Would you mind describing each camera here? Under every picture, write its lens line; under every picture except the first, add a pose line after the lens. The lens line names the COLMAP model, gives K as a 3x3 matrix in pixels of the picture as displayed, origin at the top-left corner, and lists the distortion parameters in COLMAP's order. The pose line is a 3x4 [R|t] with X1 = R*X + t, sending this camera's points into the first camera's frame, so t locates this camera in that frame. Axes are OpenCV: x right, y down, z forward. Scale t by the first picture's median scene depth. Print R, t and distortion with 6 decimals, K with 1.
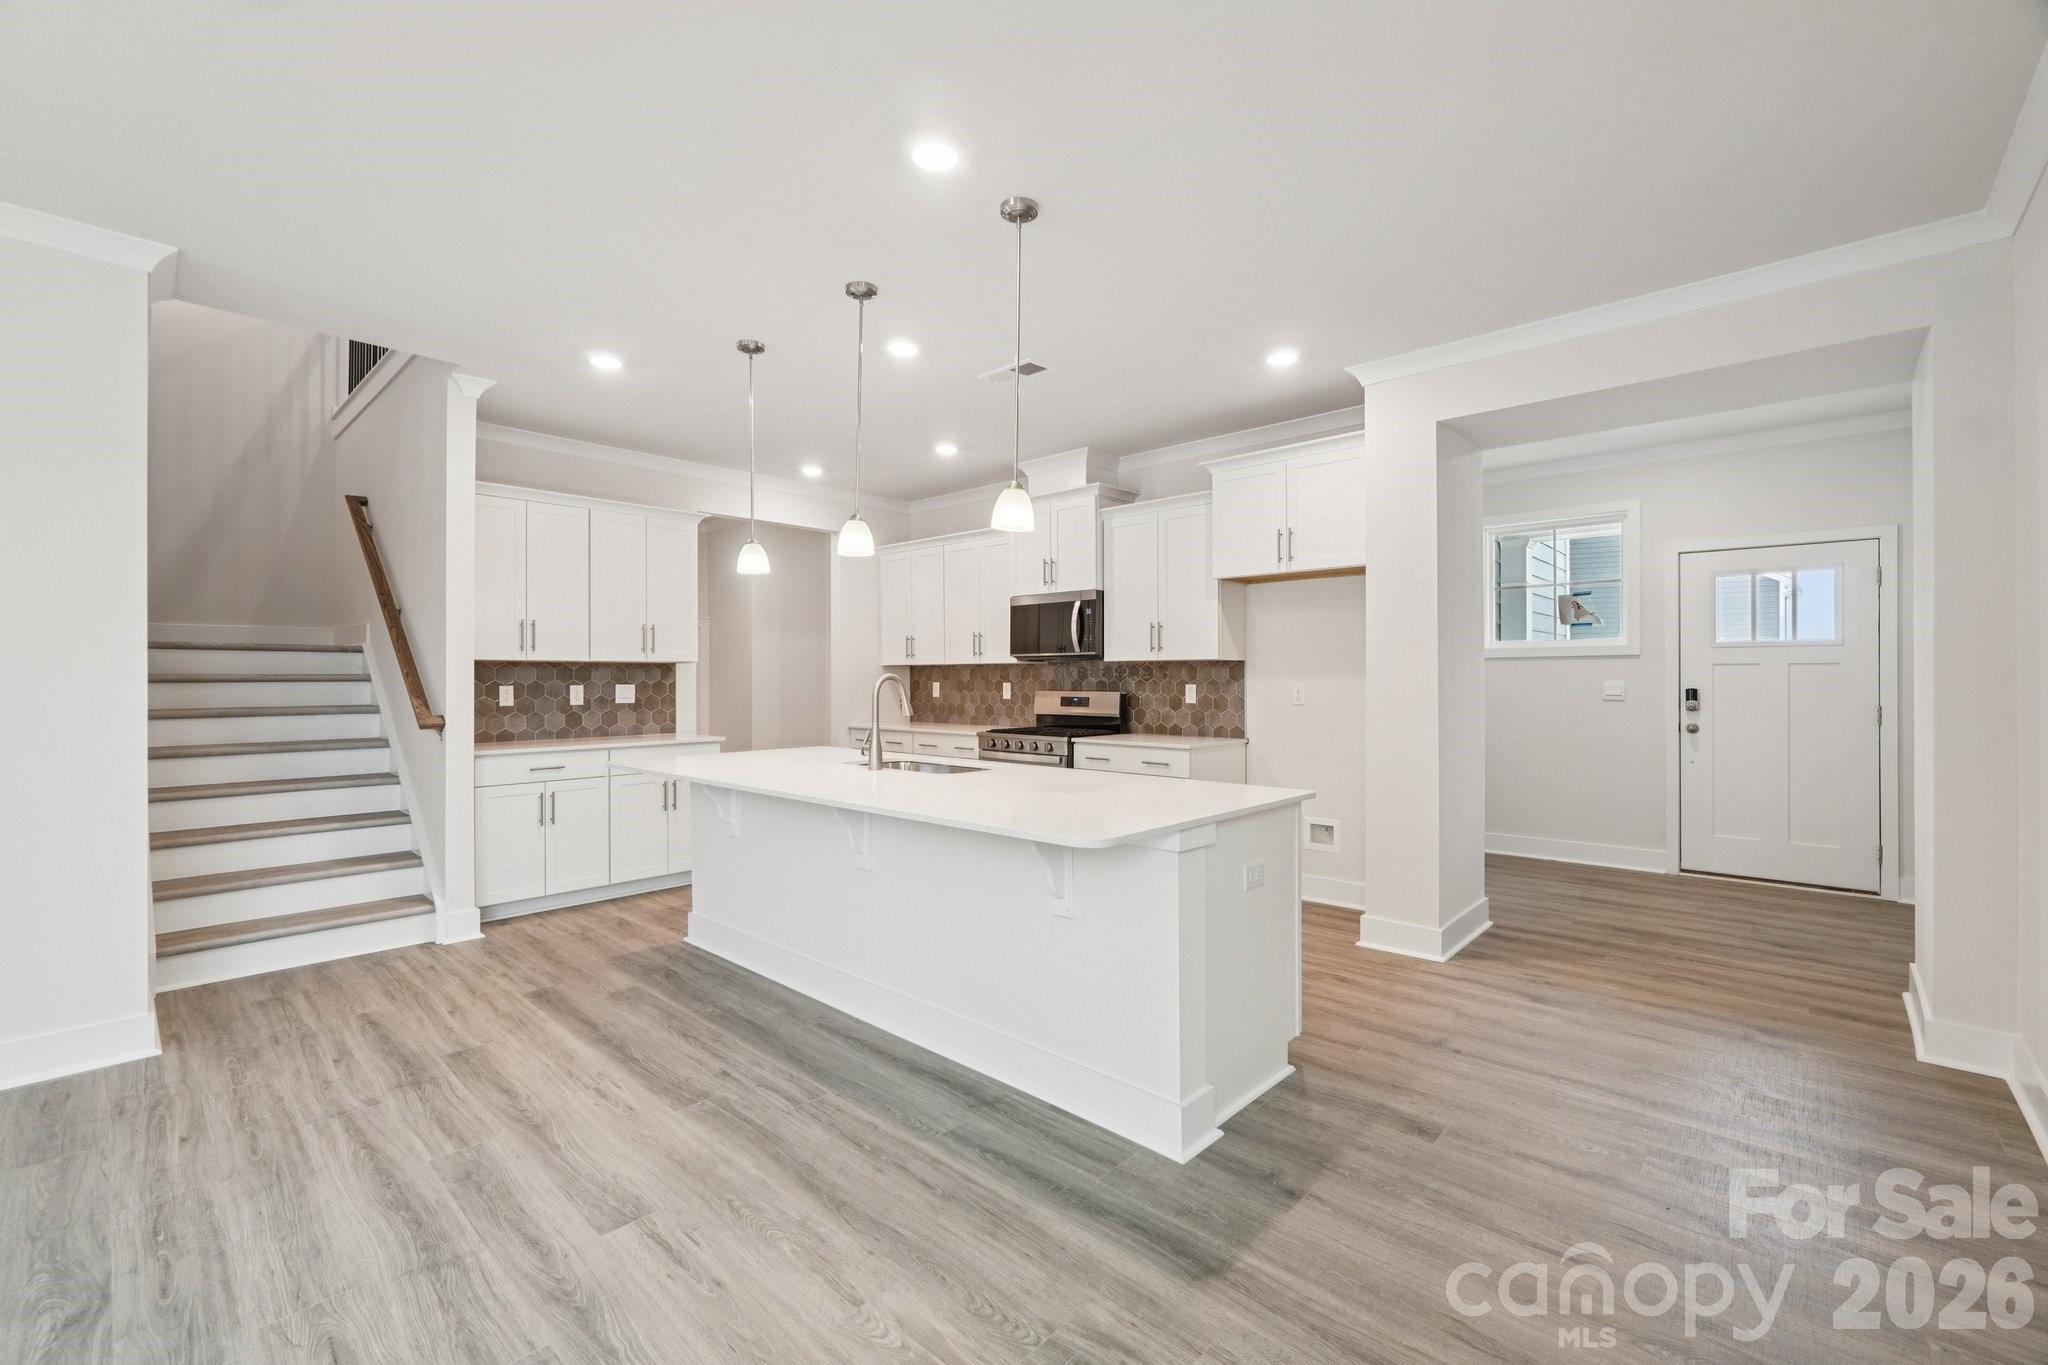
lens RADIAL K [[863.8, 0, 1017.1], [0, 863.8, 678.3], [0, 0, 1]] dist [-0.017821, 0.006633]
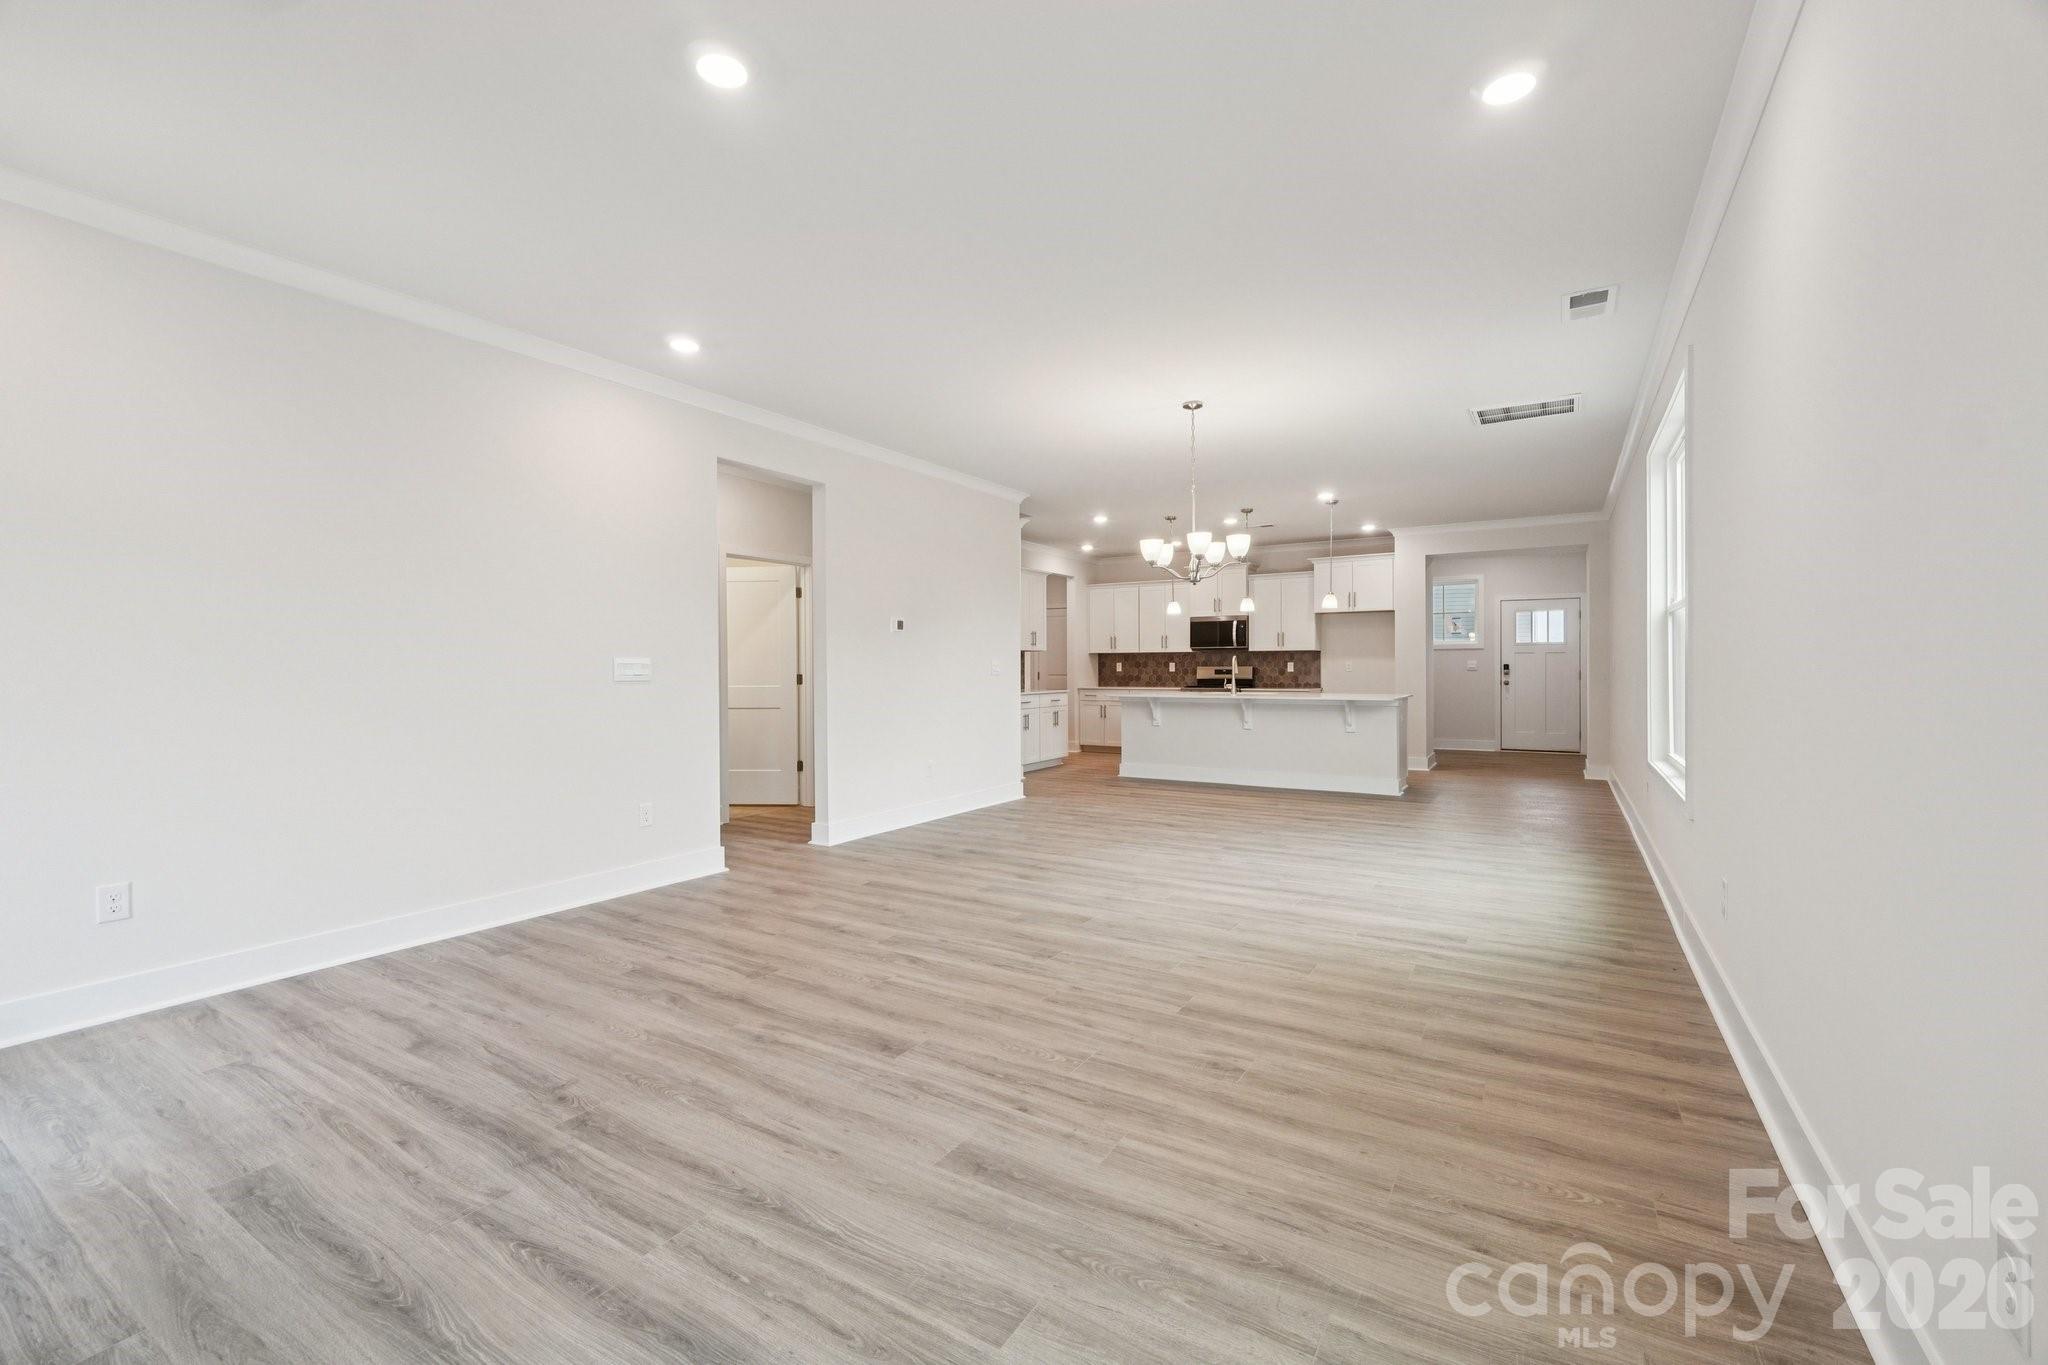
lens RADIAL K [[863.8, 0, 1014.5], [0, 863.8, 666.9], [0, 0, 1]] dist [-0.017821, 0.006633]
pose [[0.981635, -0.001711, 0.190760, -0.862914], [0.001850, 0.999998, -0.000549, 0.018285], [-0.190759, 0.000892, 0.981637, -0.911410]]
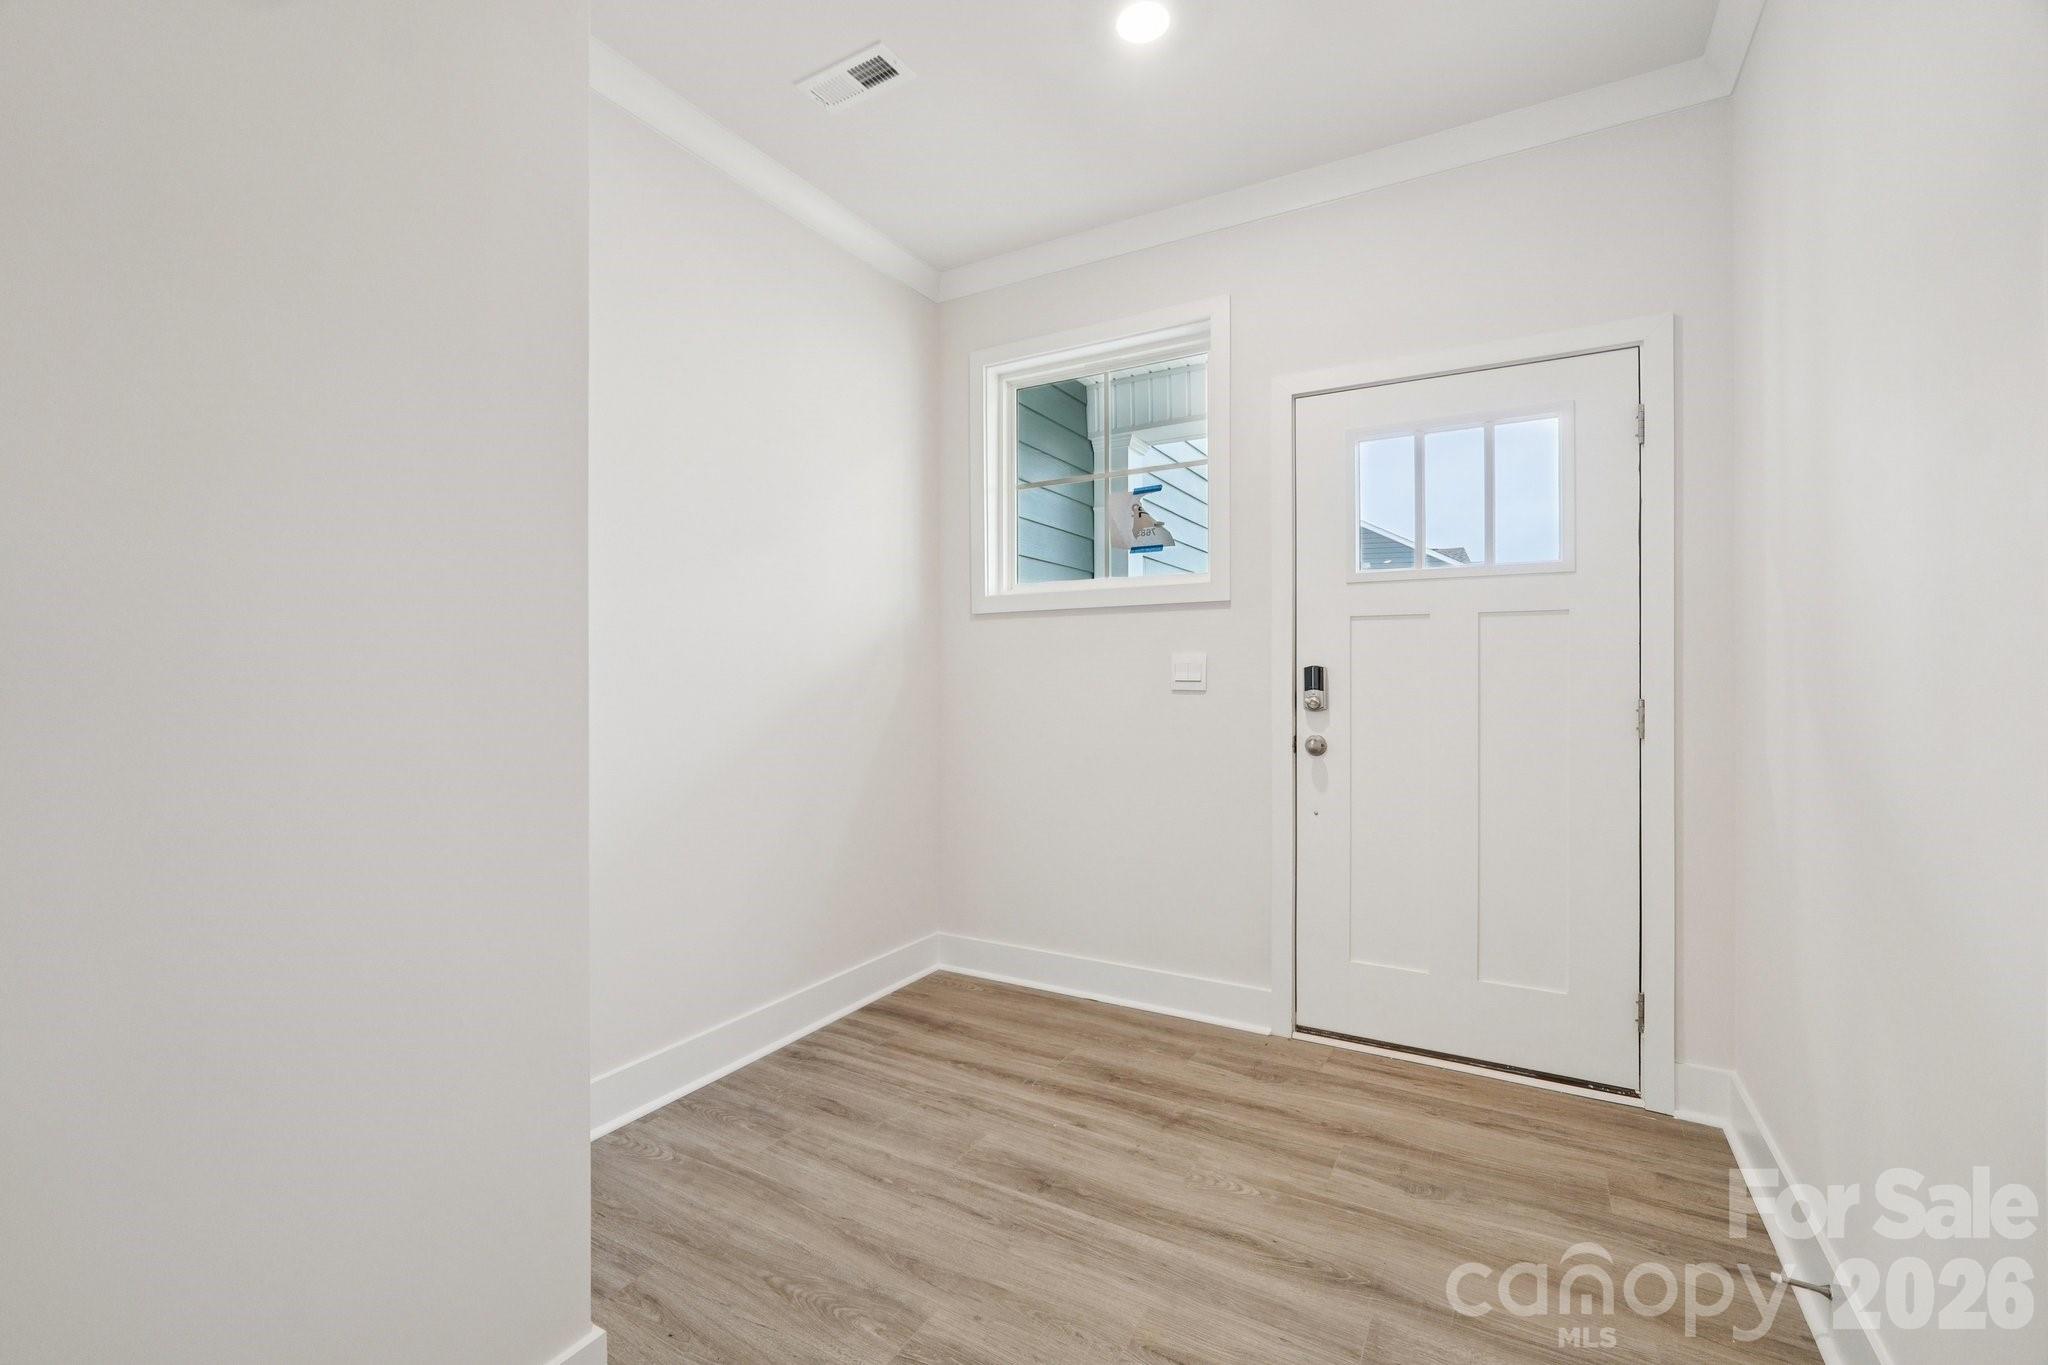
lens RADIAL K [[863.8, 0, 1019.3], [0, 863.8, 673.0], [0, 0, 1]] dist [-0.017821, 0.006633]
pose [[0.975248, 0.005440, 0.221049, 0.526158], [-0.004469, 0.999978, -0.004893, 0.019544], [-0.221070, 0.003784, 0.975251, 0.566716]]
